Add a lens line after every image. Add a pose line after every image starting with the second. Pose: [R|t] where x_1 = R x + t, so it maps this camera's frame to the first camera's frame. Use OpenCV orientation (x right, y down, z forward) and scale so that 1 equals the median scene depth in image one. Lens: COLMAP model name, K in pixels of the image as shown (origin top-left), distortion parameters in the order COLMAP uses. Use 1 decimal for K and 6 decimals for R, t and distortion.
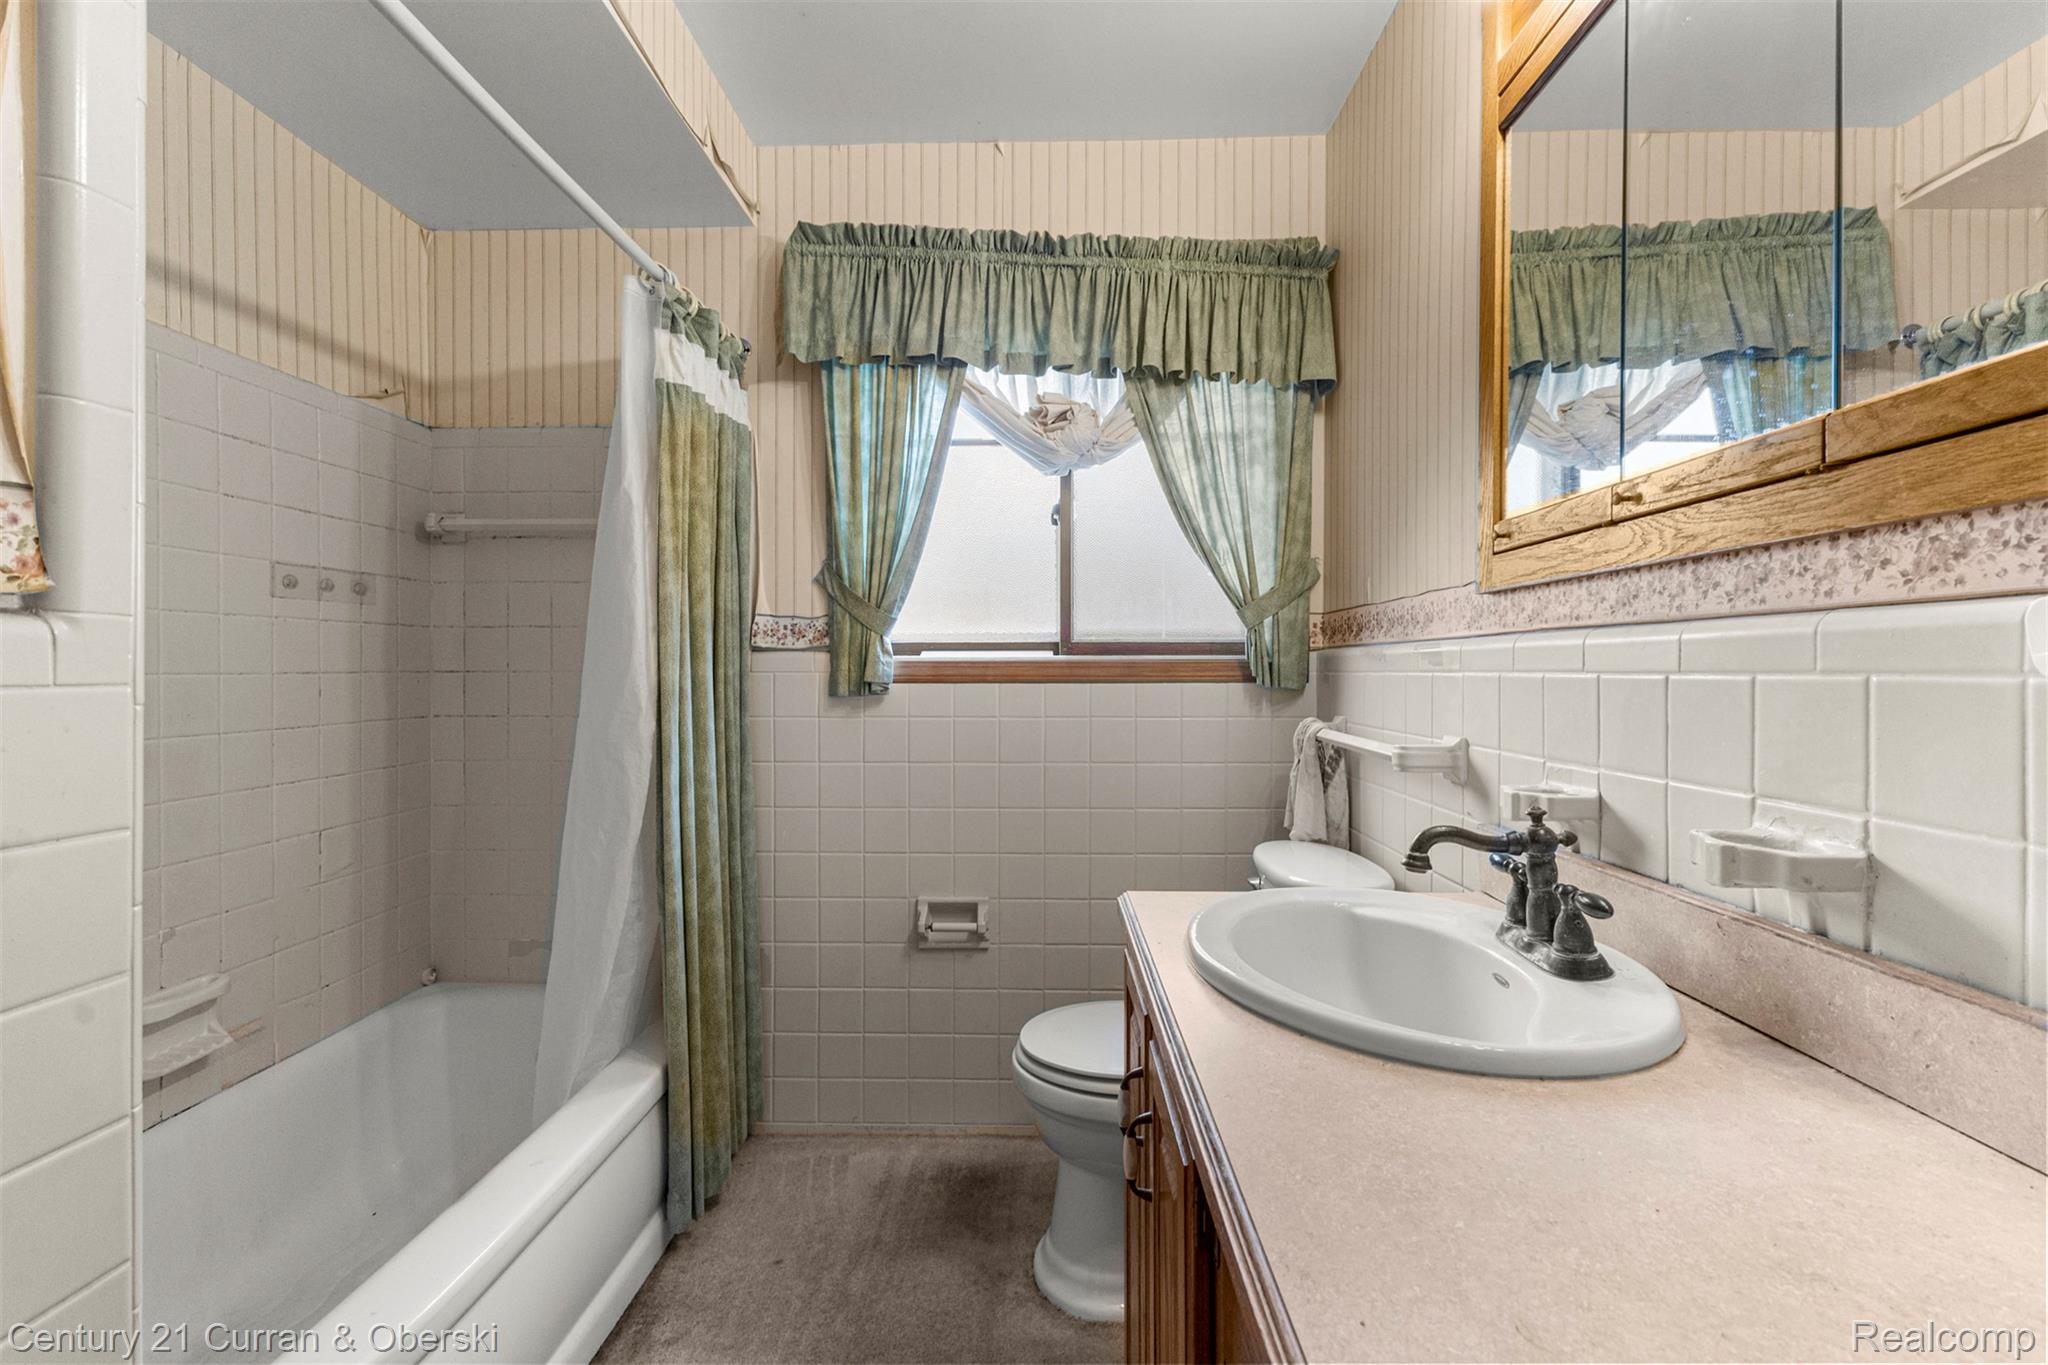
lens RADIAL K [[888.4, 0, 1034.1], [0, 888.4, 691.4], [0, 0, 1]] dist [0.009681, -0.001150]
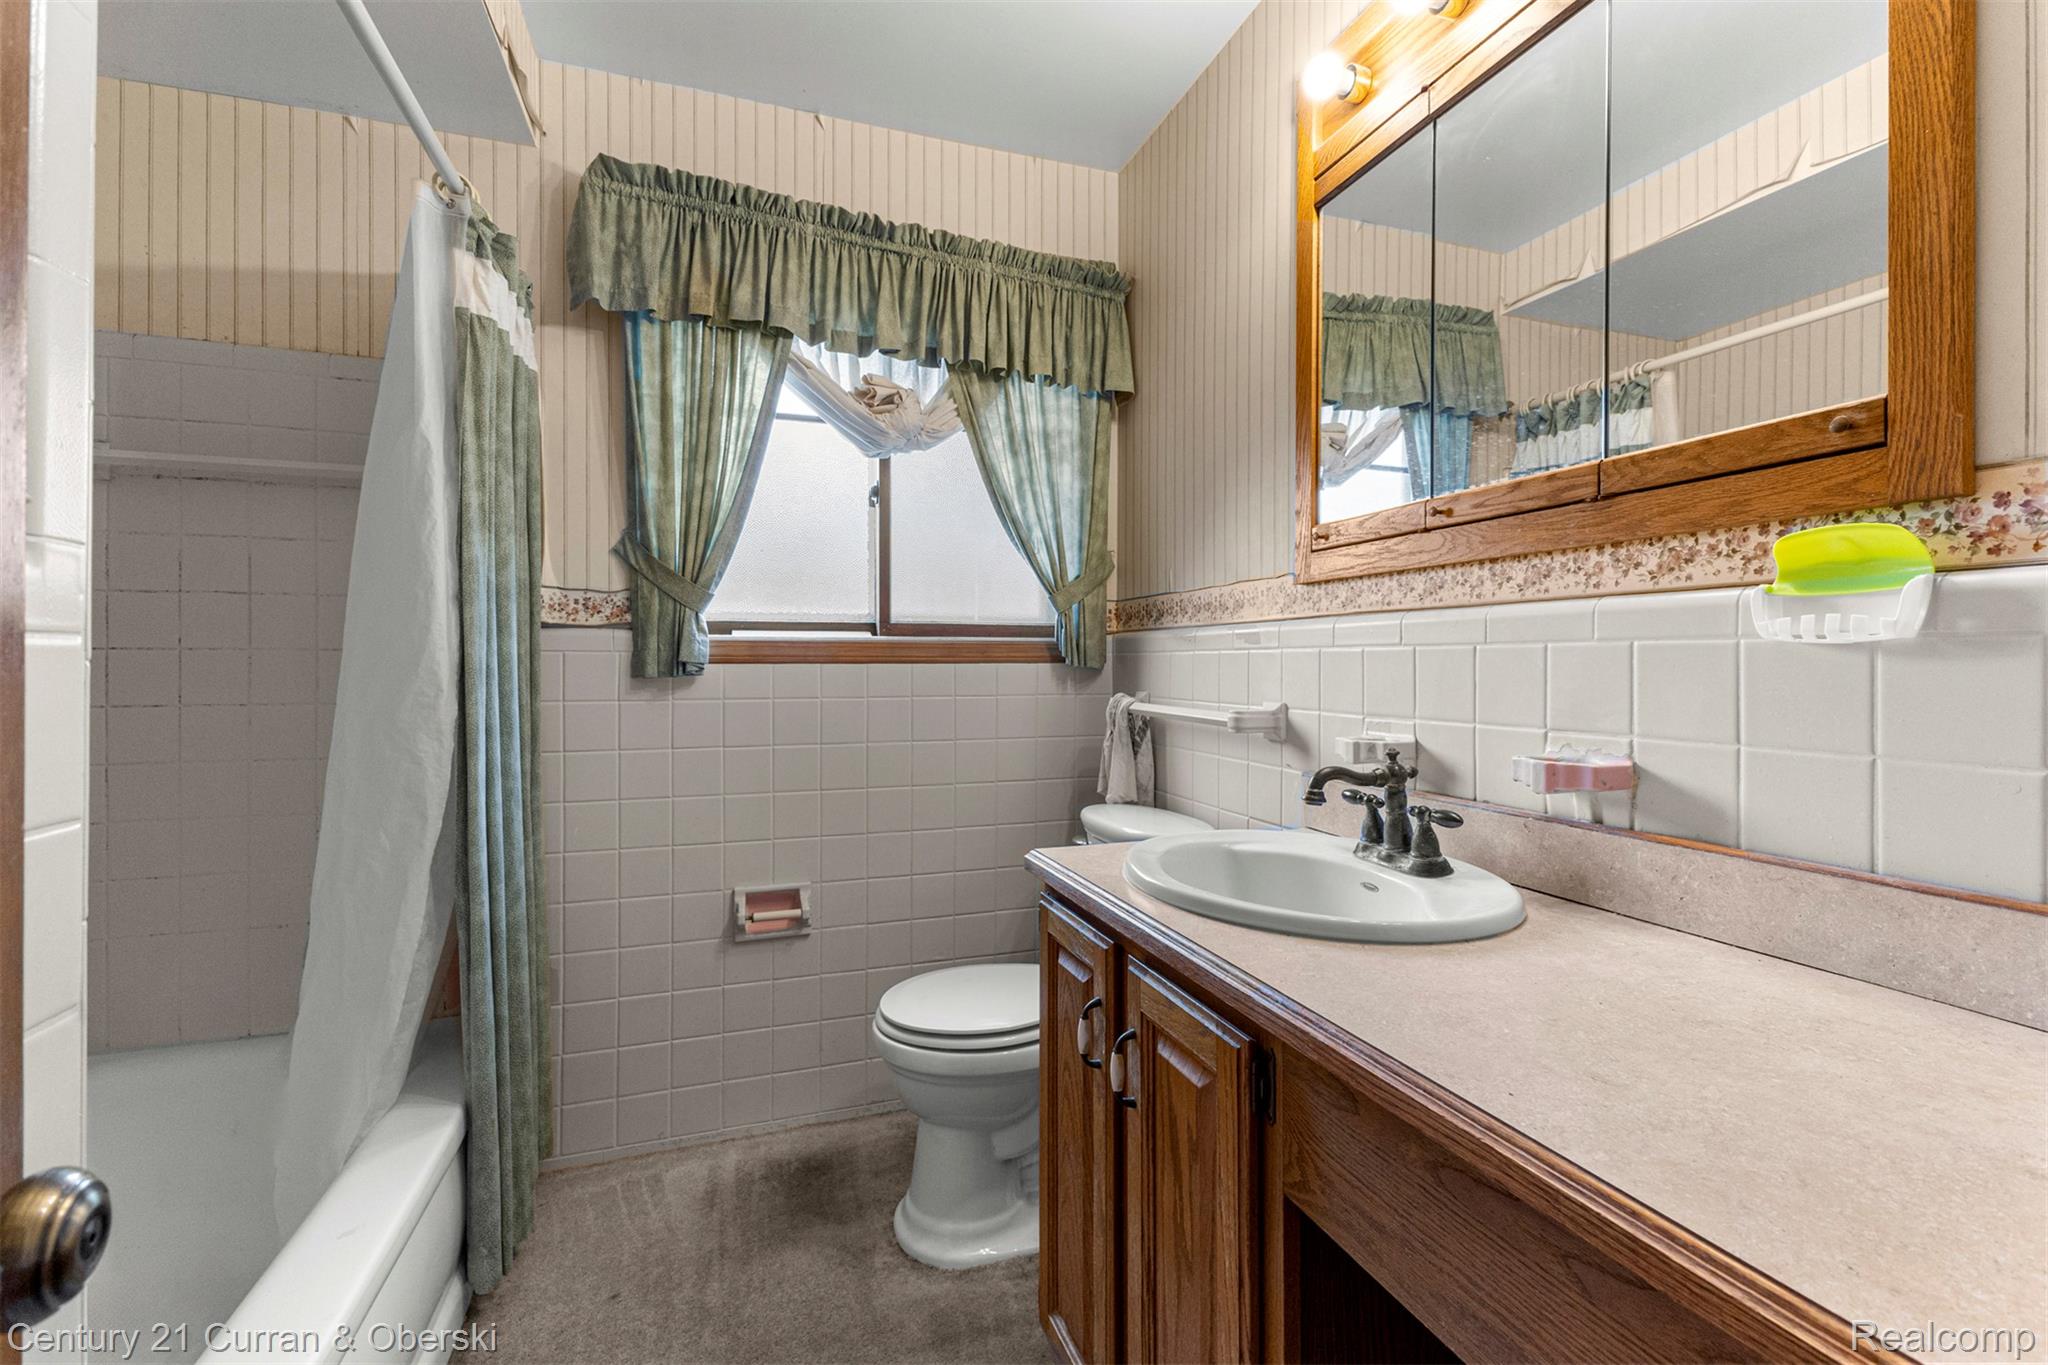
lens RADIAL K [[893.1, 0, 1023.7], [0, 893.1, 684.2], [0, 0, 1]] dist [0.009776, 0.000150]
pose [[0.934551, -0.008333, 0.355731, -0.198282], [0.008629, 0.999962, 0.000756, 0.016309], [-0.355724, 0.002363, 0.934588, -0.006650]]
